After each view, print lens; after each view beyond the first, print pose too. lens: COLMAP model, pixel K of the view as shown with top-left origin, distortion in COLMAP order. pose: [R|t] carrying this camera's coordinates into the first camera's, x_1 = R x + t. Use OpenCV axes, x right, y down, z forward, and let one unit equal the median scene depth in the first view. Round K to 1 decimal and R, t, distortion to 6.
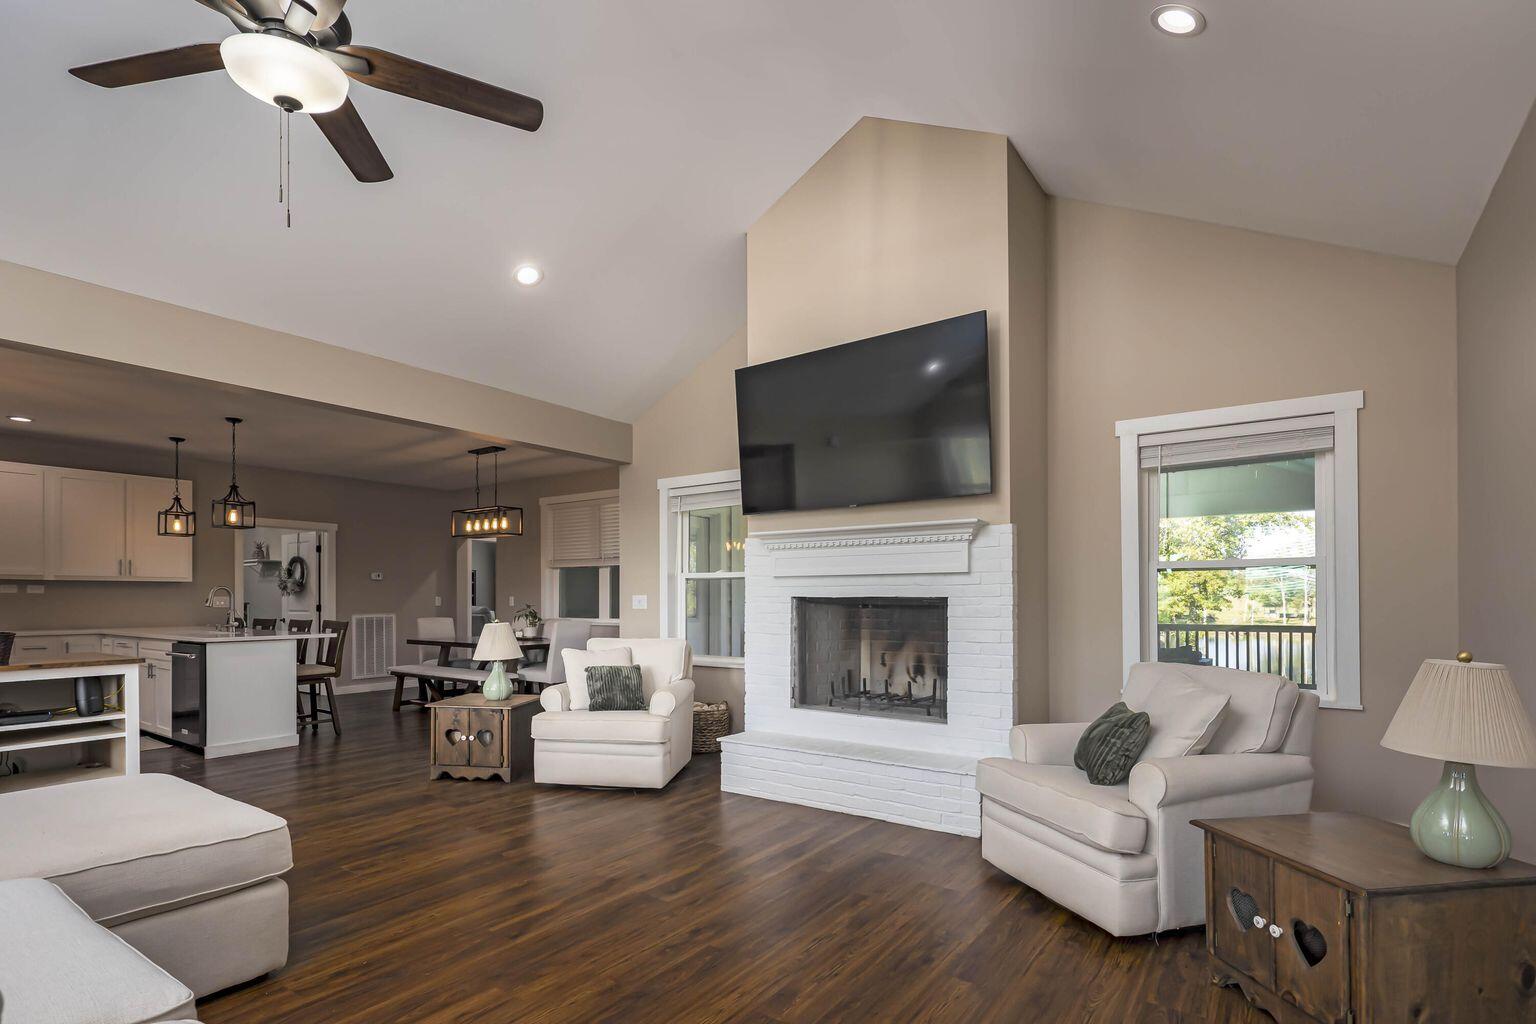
lens RADIAL K [[738.4, 0, 746.9], [0, 738.4, 515.7], [0, 0, 1]] dist [-0.001197, 0.000174]
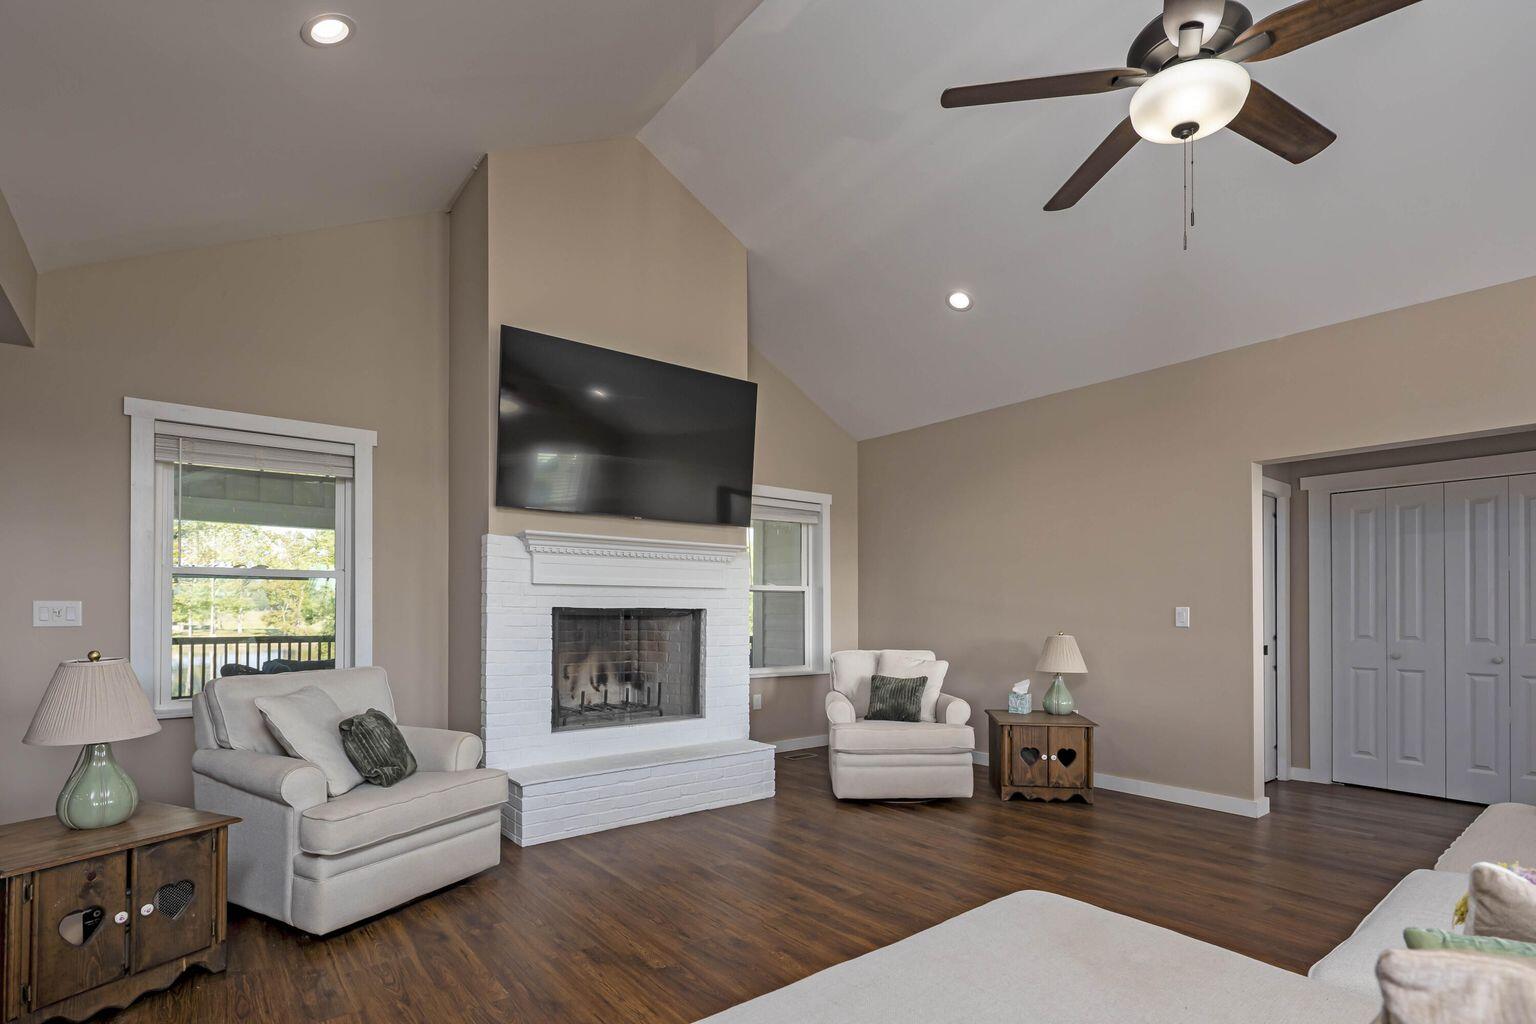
lens RADIAL K [[738.4, 0, 746.9], [0, 738.4, 515.7], [0, 0, 1]] dist [-0.001197, 0.000174]
pose [[0.276972, 0.125481, 0.952649, -0.770252], [-0.110663, 0.989005, -0.098096, 0.065375], [-0.954484, -0.078254, 0.287813, 0.555074]]
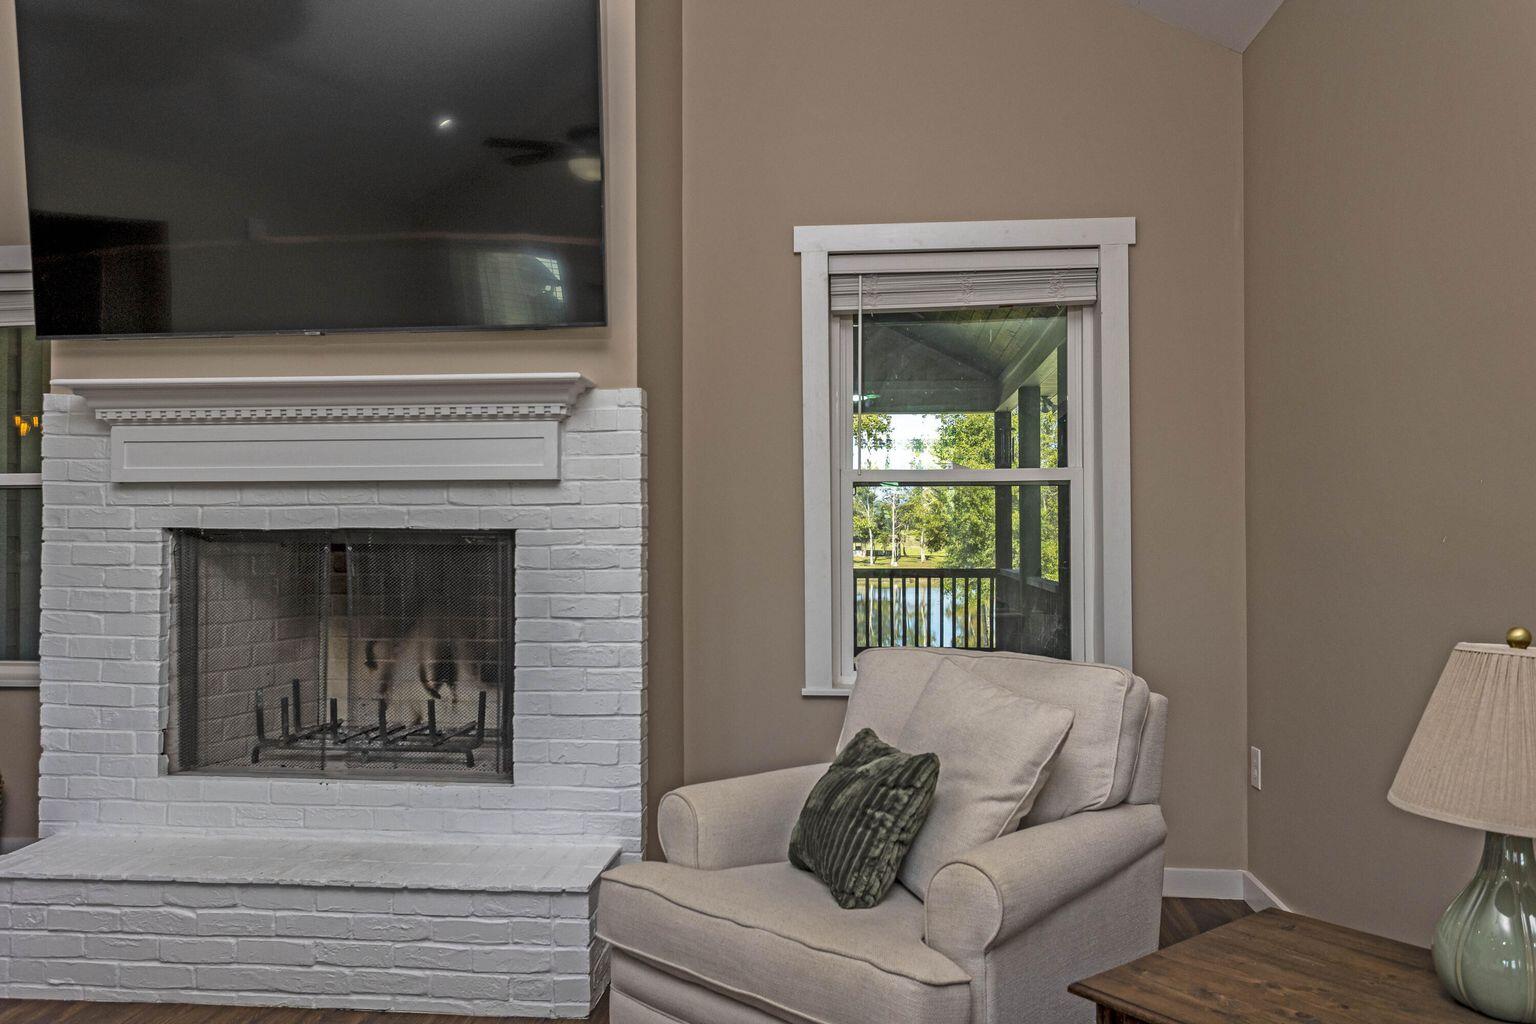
lens RADIAL K [[1198.9, 0, 768.2], [0, 1198.9, 534.5], [0, 0, 1]] dist [-0.002075, 0.046608]
pose [[0.865011, -0.001966, 0.501750, 0.013647], [-0.055505, 0.993480, 0.099582, 0.022296], [-0.498674, -0.113989, 0.859262, 0.206251]]
